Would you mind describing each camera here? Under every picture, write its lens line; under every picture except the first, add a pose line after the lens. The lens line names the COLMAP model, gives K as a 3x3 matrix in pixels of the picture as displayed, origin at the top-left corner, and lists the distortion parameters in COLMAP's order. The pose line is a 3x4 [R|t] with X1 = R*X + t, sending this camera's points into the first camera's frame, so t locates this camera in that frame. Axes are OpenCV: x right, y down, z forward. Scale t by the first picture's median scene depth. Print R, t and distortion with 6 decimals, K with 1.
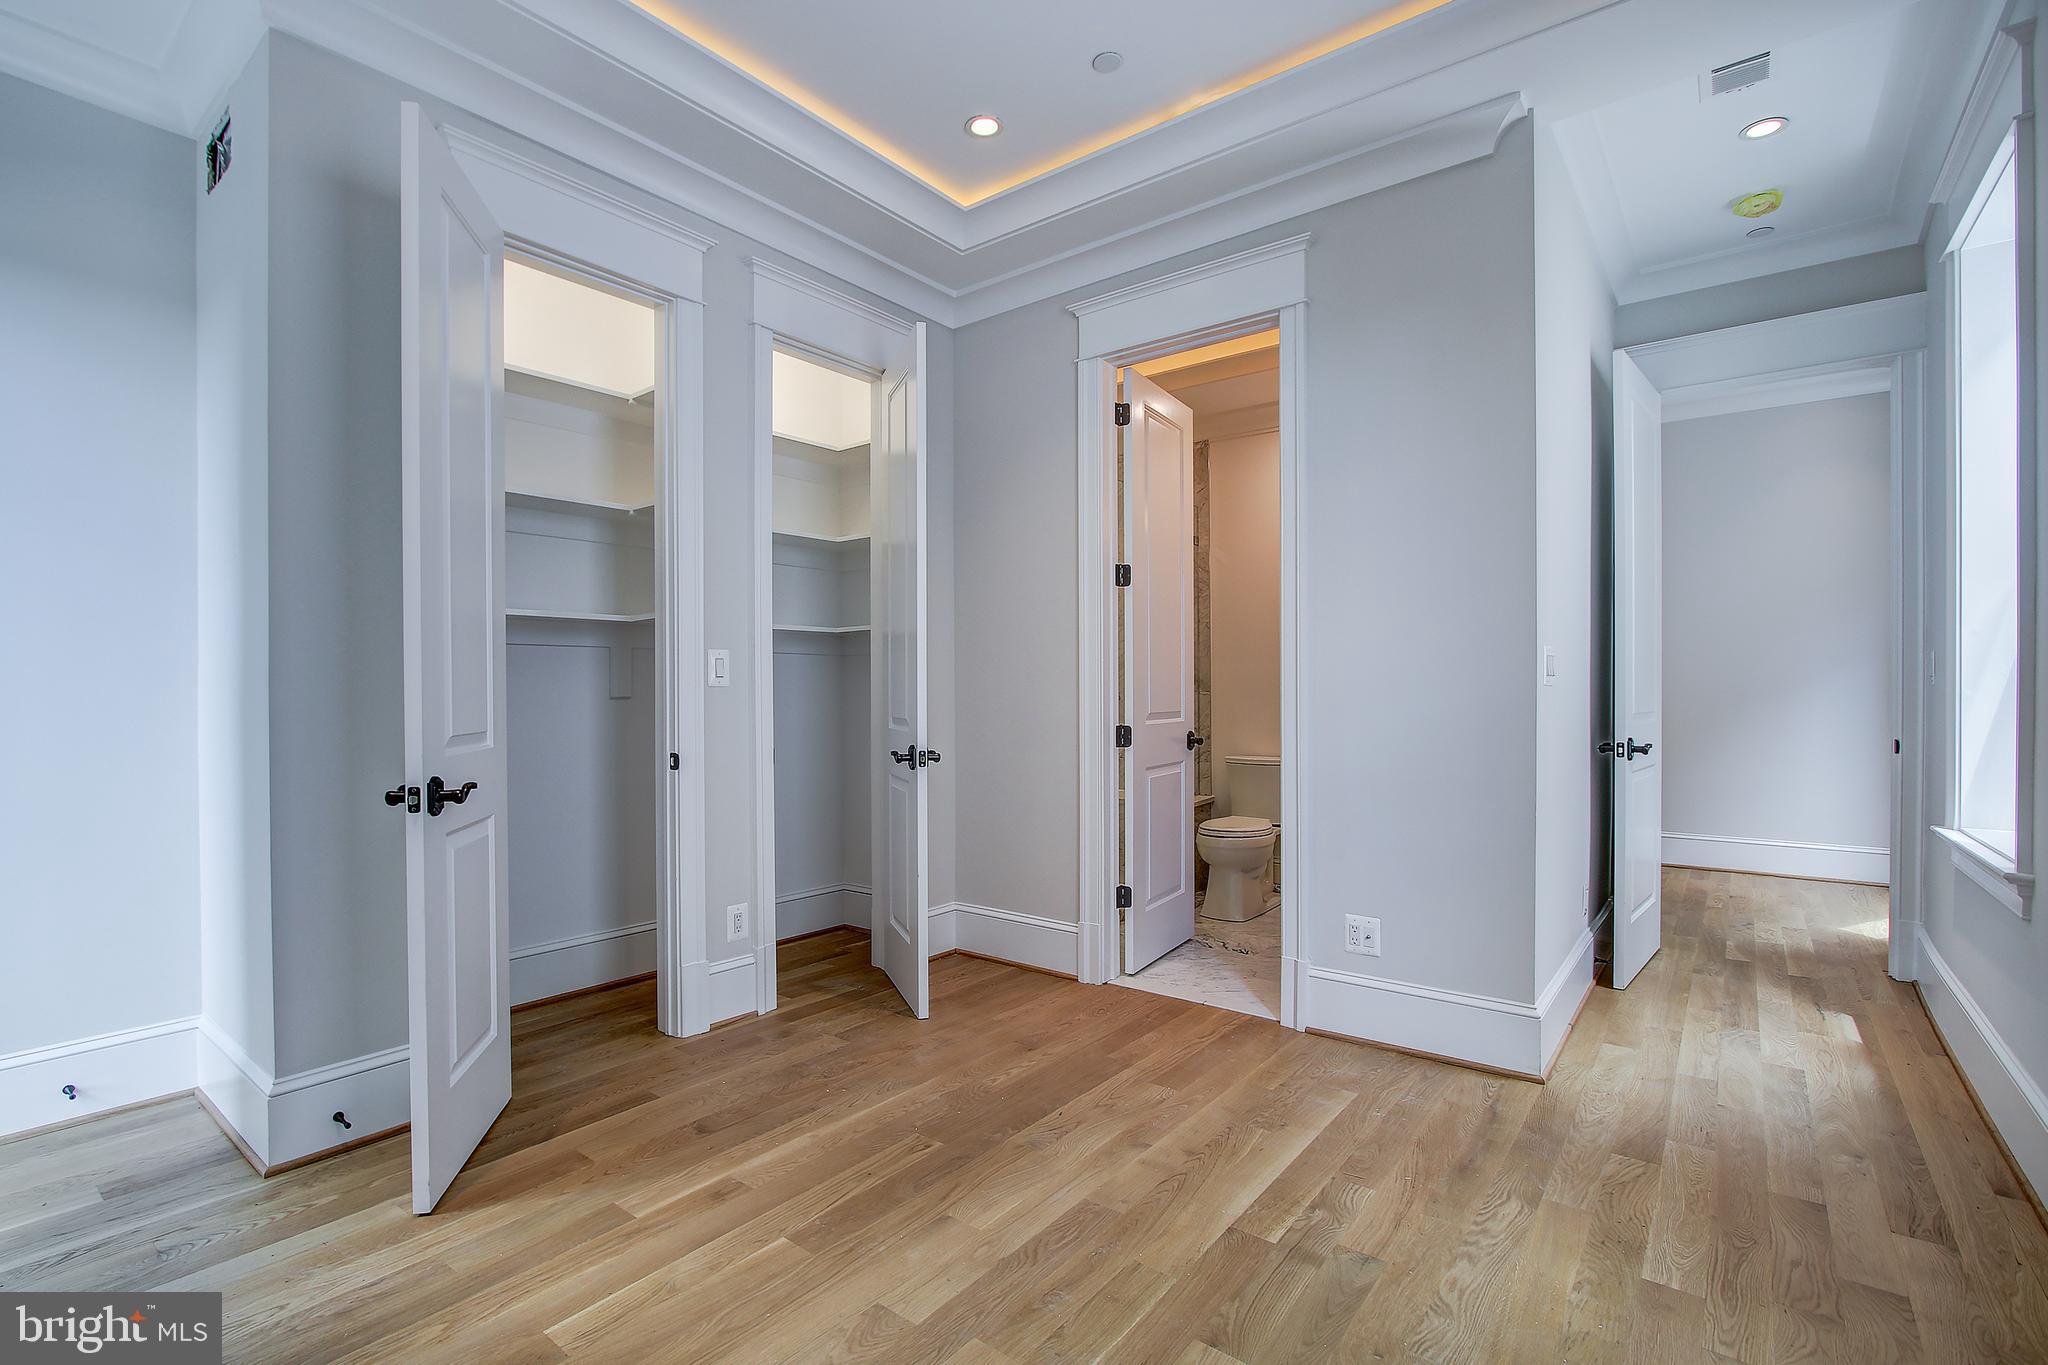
lens RADIAL K [[944.1, 0, 978.2], [0, 944.1, 694.9], [0, 0, 1]] dist [-0.017067, 0.000846]
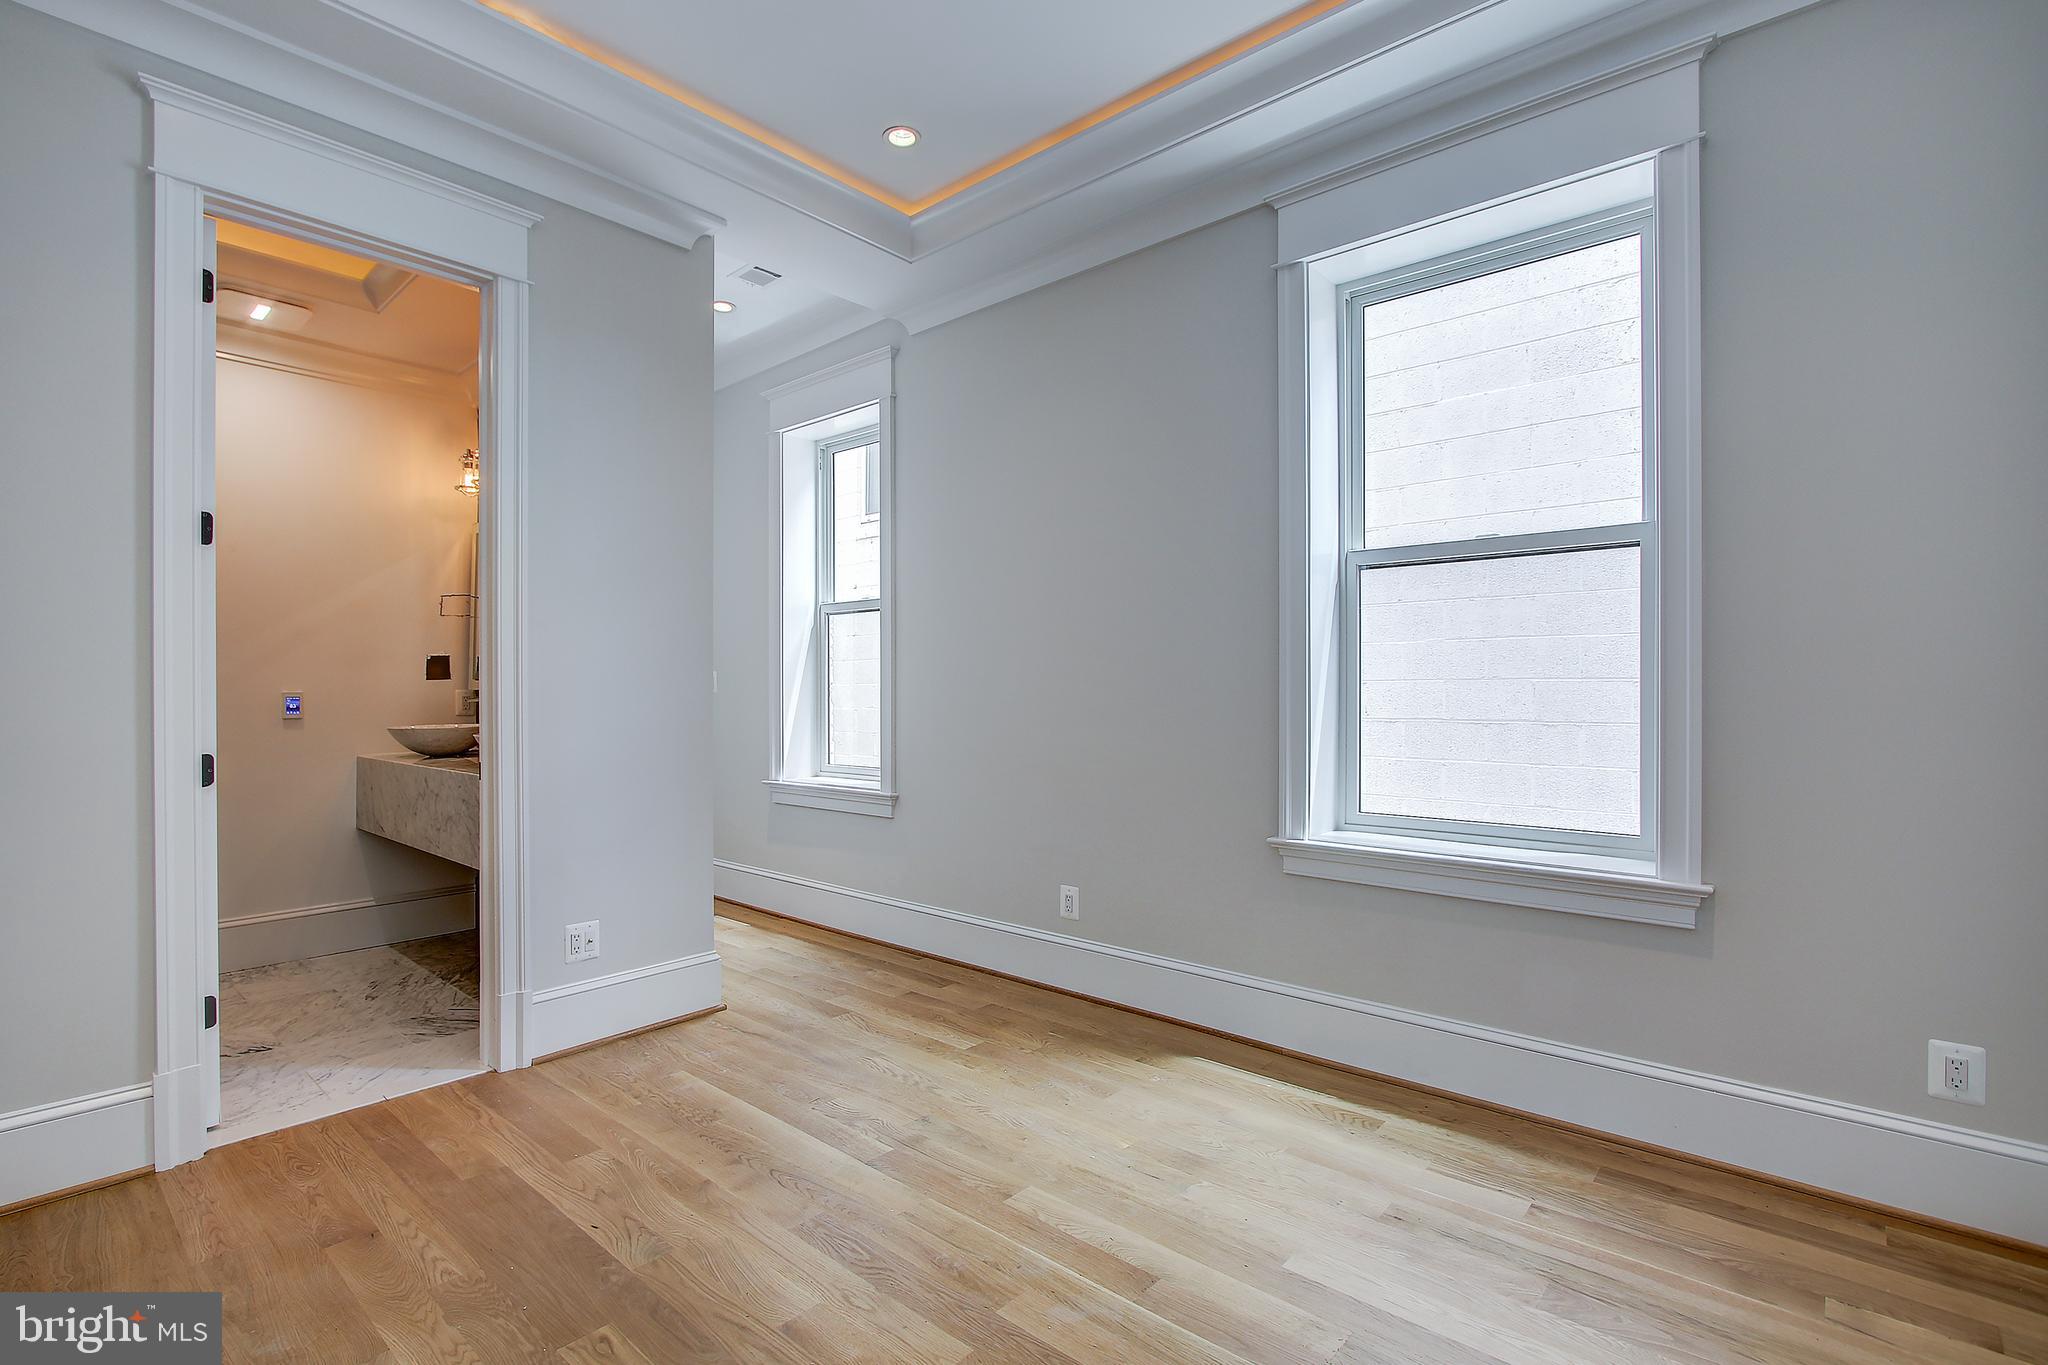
lens RADIAL K [[944.1, 0, 978.2], [0, 944.1, 694.9], [0, 0, 1]] dist [-0.017067, 0.000846]
pose [[0.061206, -0.002463, 0.998122, -0.635392], [0.011450, 0.999933, 0.001765, -0.006610], [-0.998060, 0.011320, 0.061230, 0.569706]]
